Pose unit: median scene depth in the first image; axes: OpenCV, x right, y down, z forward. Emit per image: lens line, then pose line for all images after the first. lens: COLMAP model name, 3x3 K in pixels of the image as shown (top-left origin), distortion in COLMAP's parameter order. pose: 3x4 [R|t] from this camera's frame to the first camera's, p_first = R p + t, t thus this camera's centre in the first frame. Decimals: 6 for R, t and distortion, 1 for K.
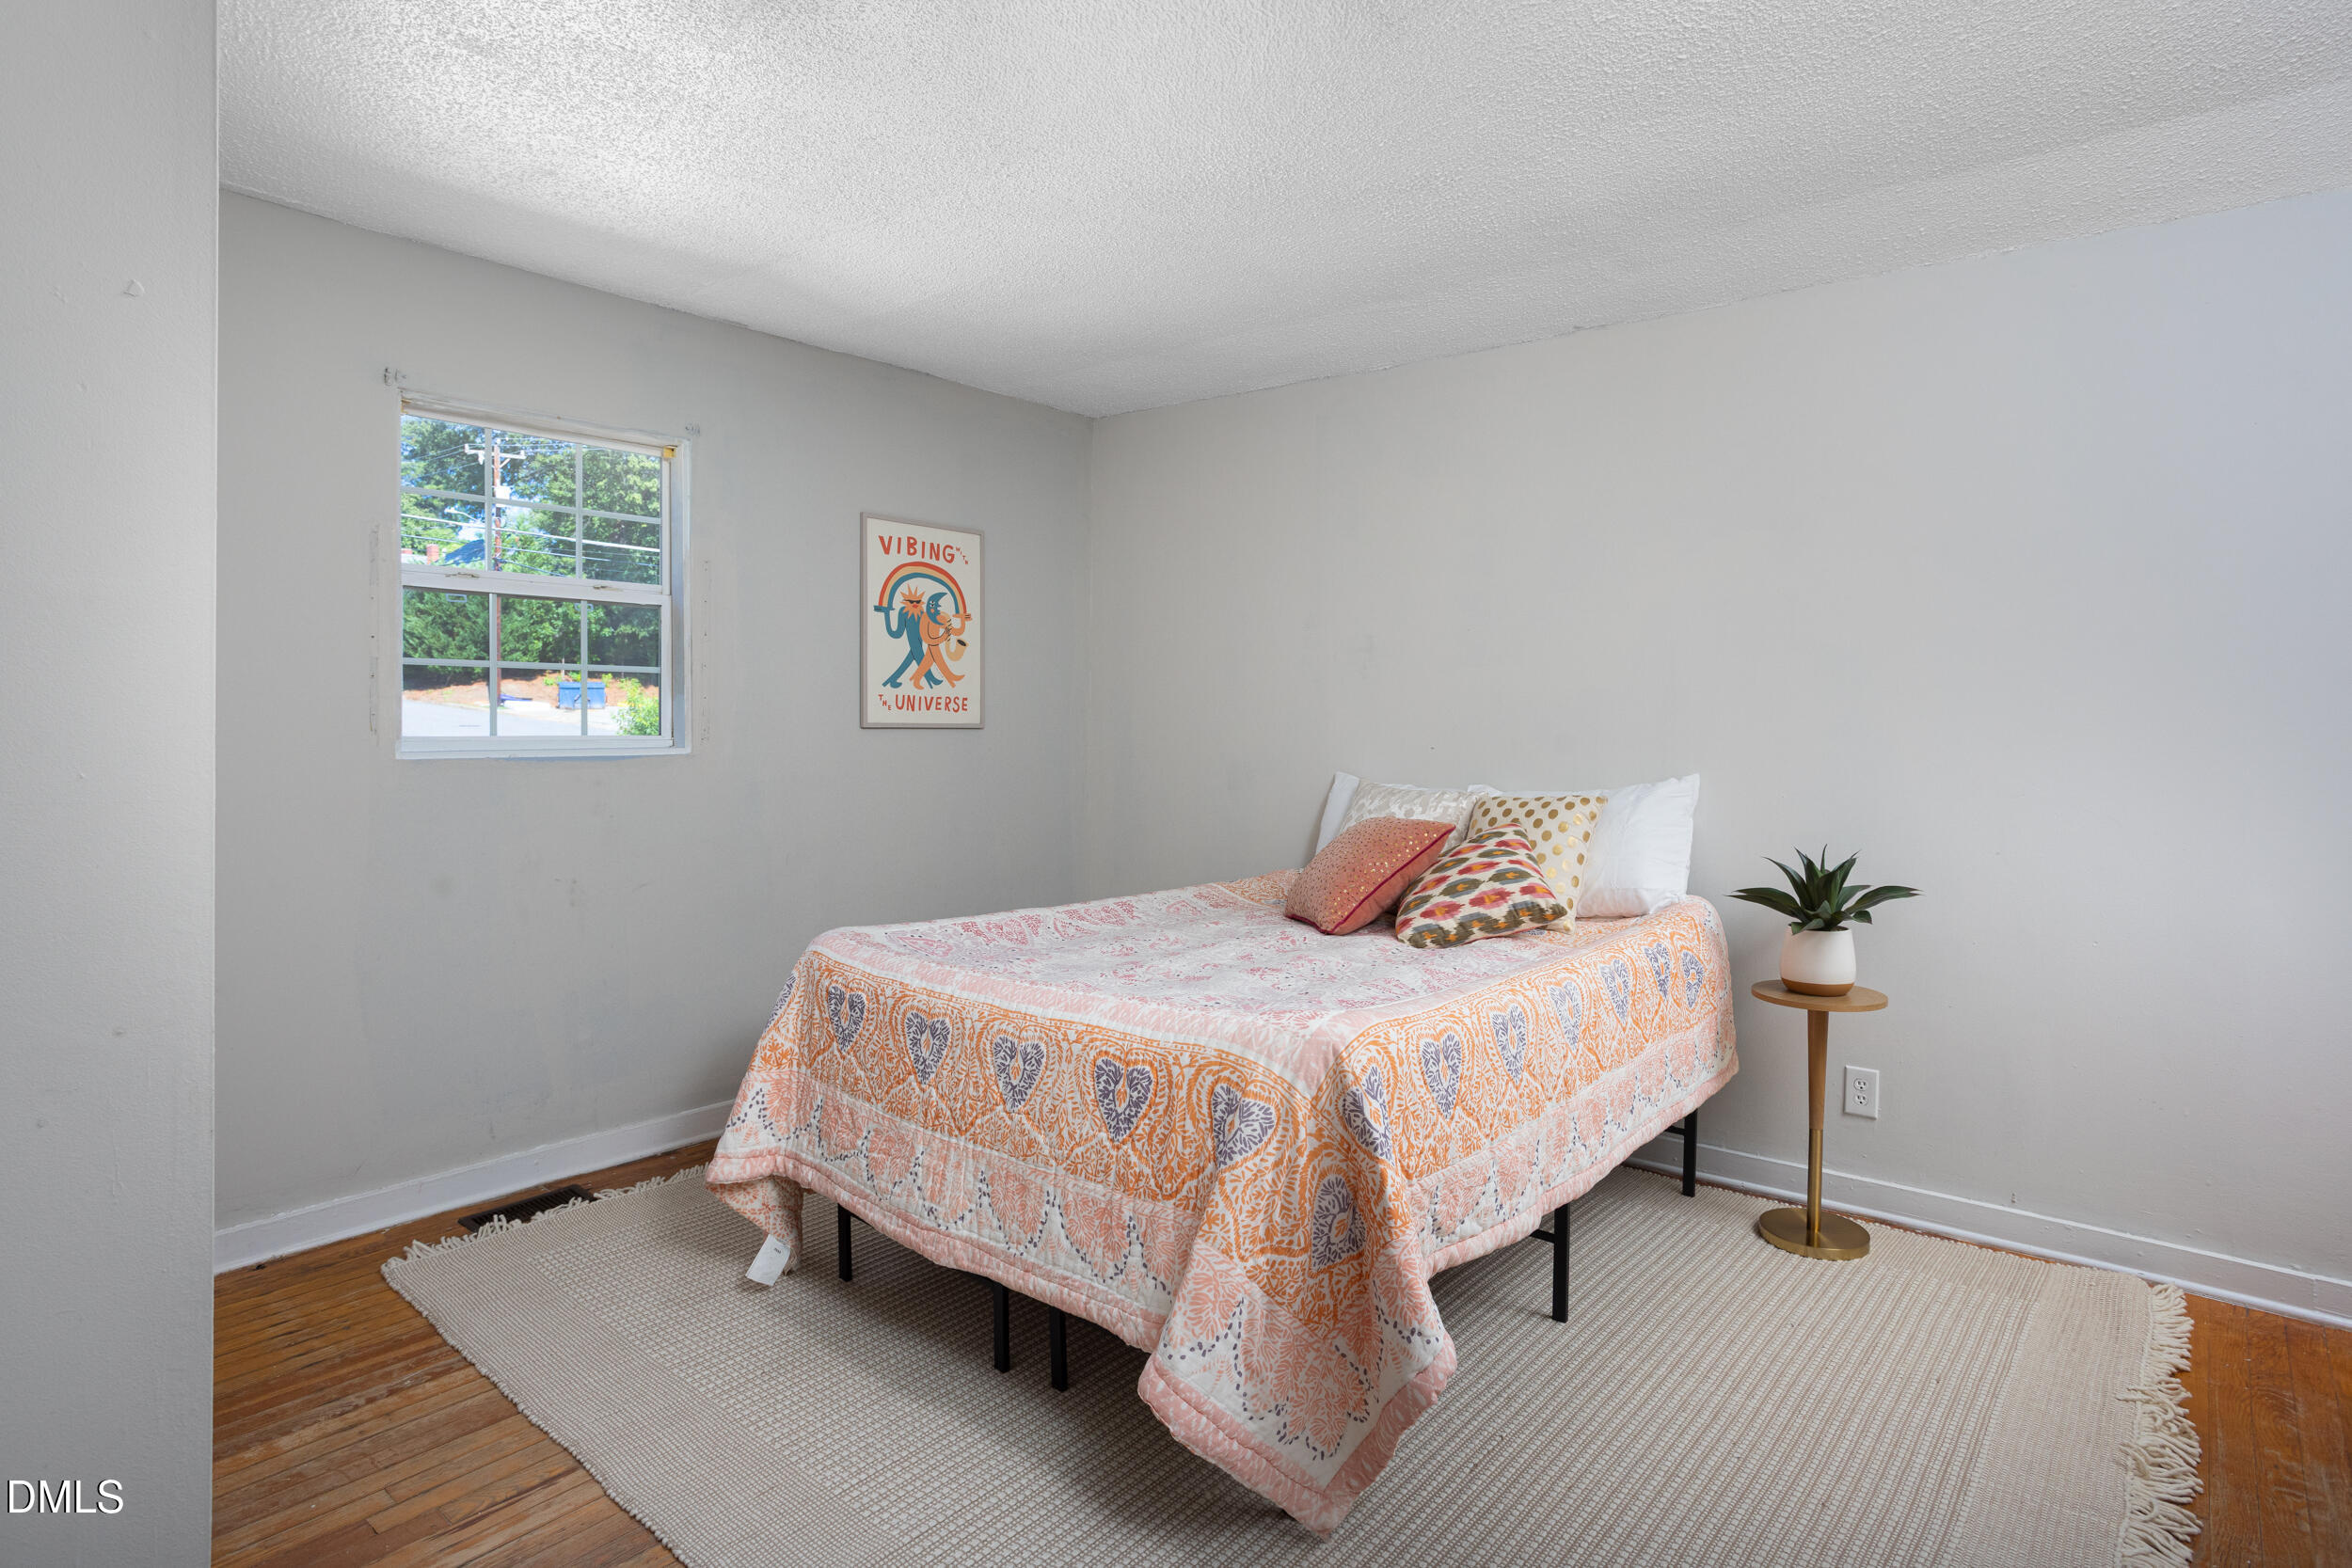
lens RADIAL K [[1171.7, 0, 1182.5], [0, 1171.7, 748.5], [0, 0, 1]] dist [-0.050164, 0.031615]
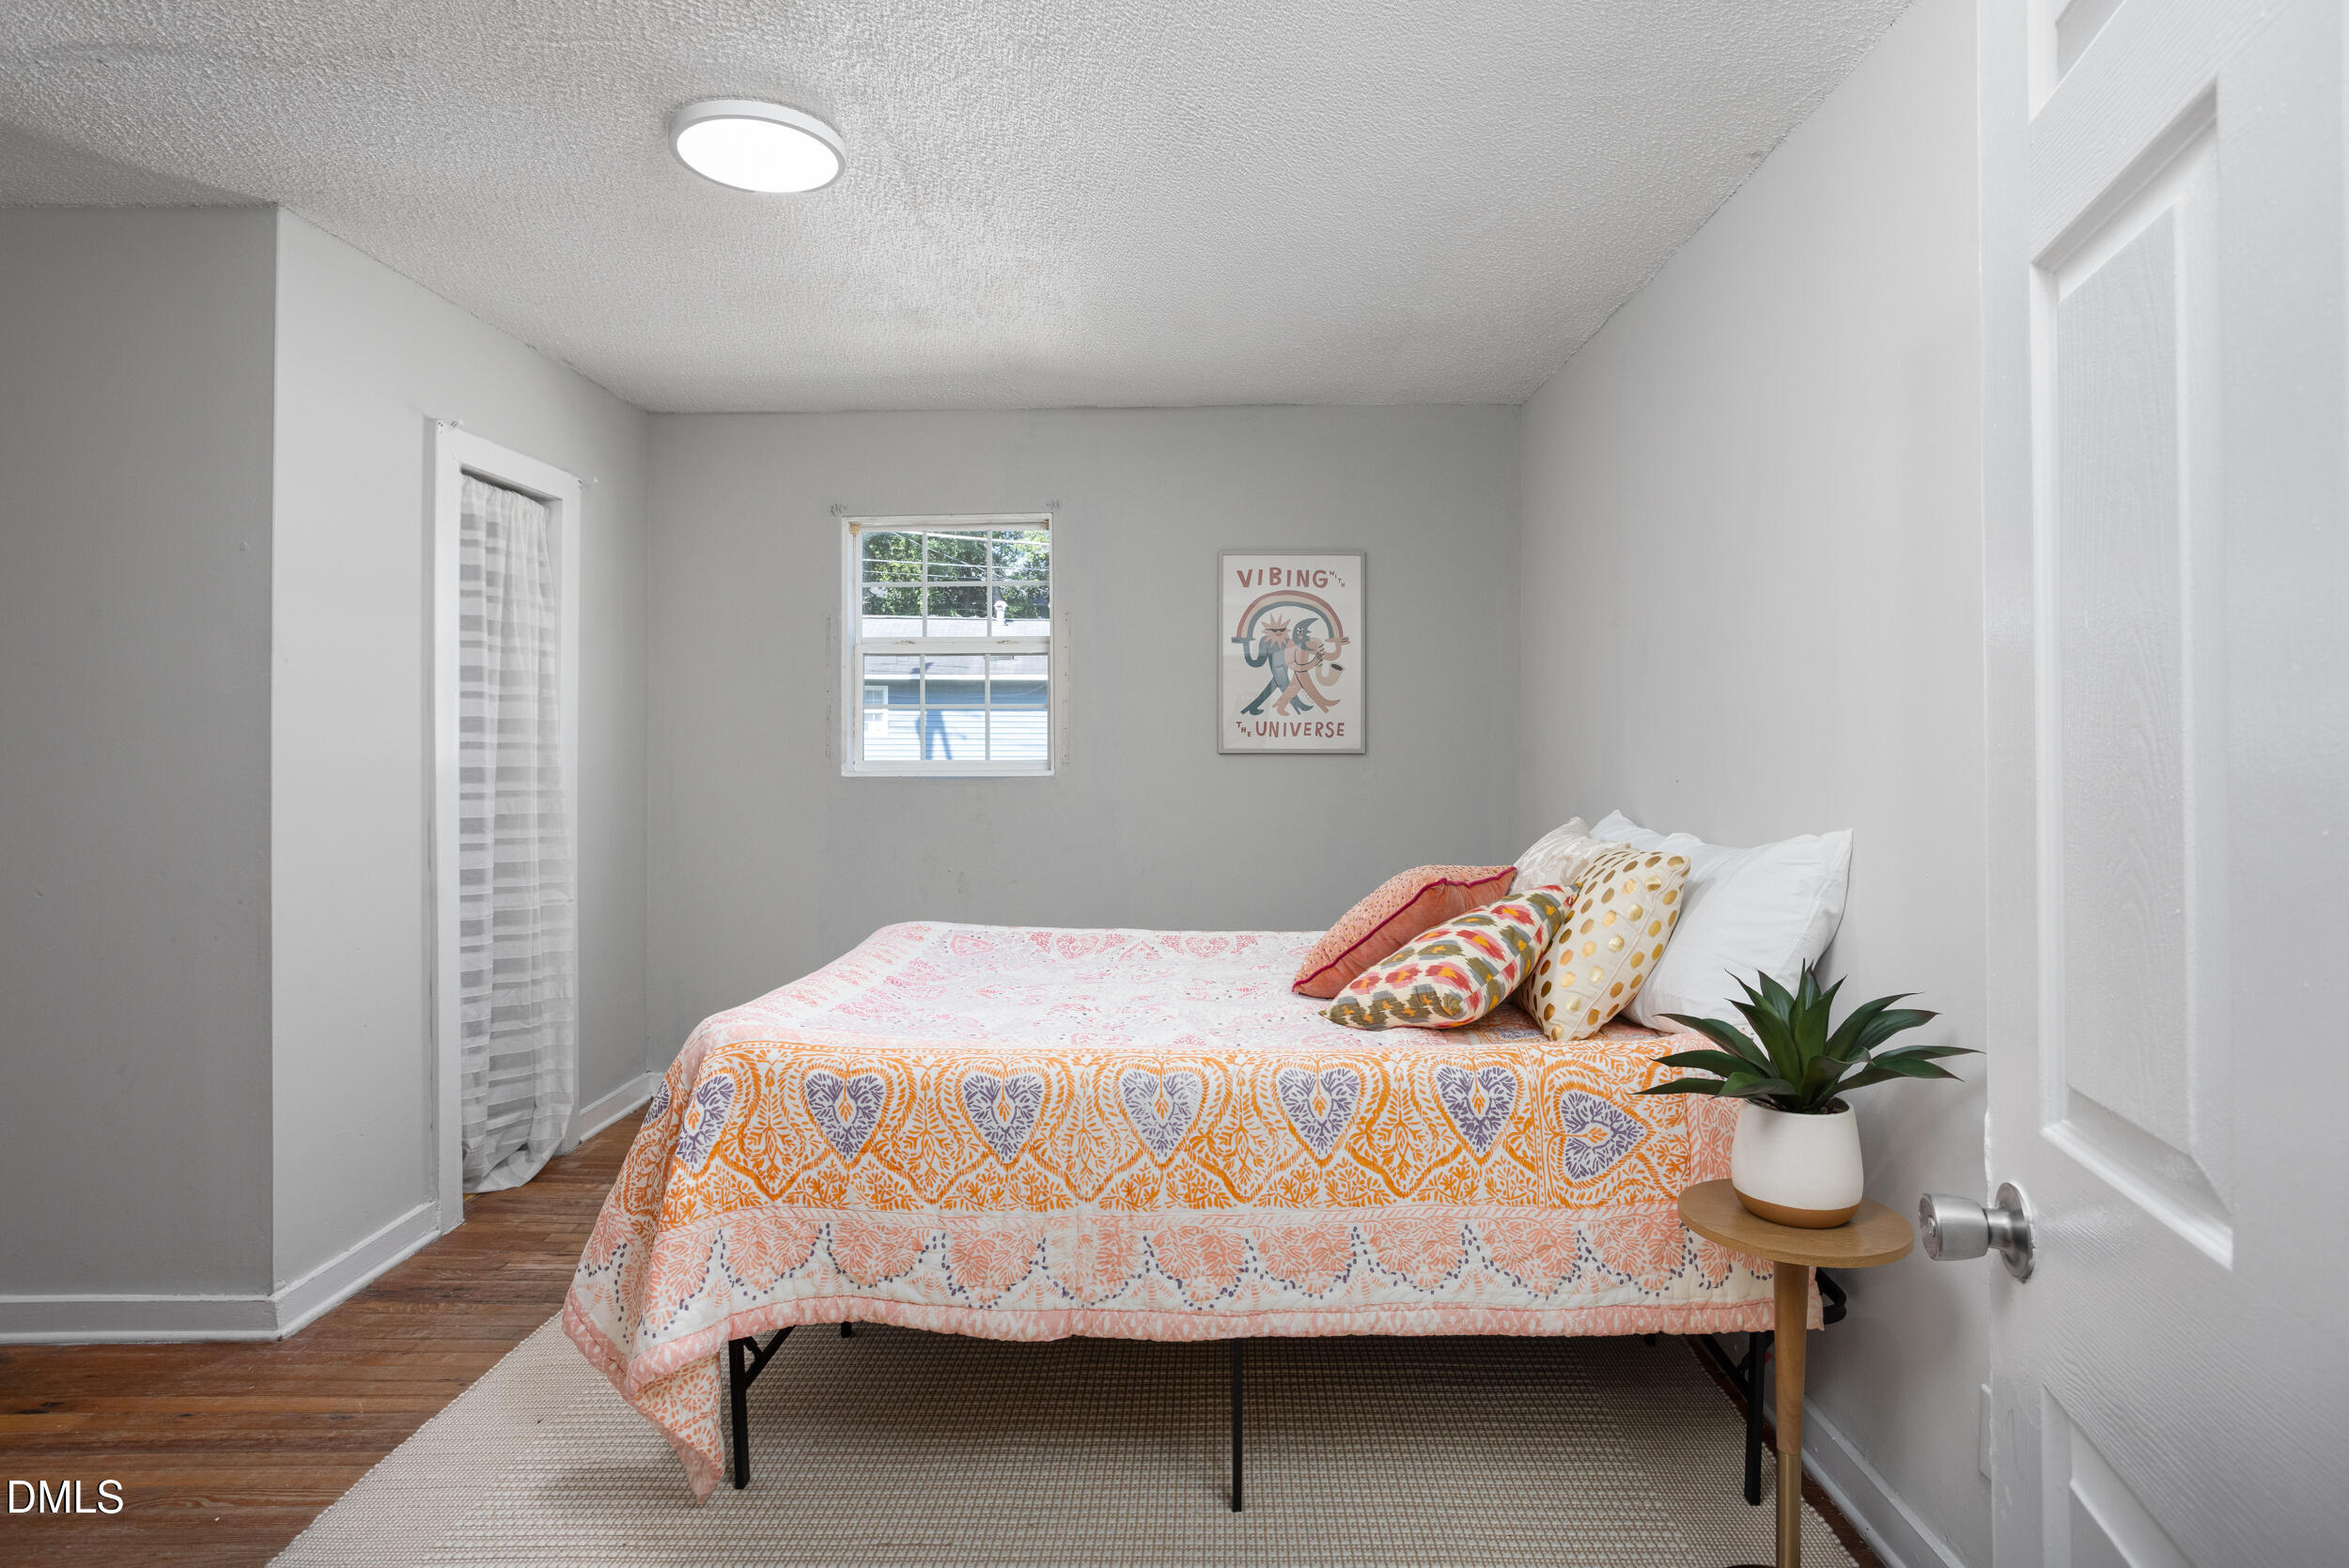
lens RADIAL K [[1205.7, 0, 1178.1], [0, 1205.7, 753.9], [0, 0, 1]] dist [-0.041101, 0.000146]
pose [[0.658955, 0.000011, -0.752182, 0.510599], [-0.012306, 0.999866, -0.010766, -0.004908], [0.752081, 0.016350, 0.658868, 0.242484]]
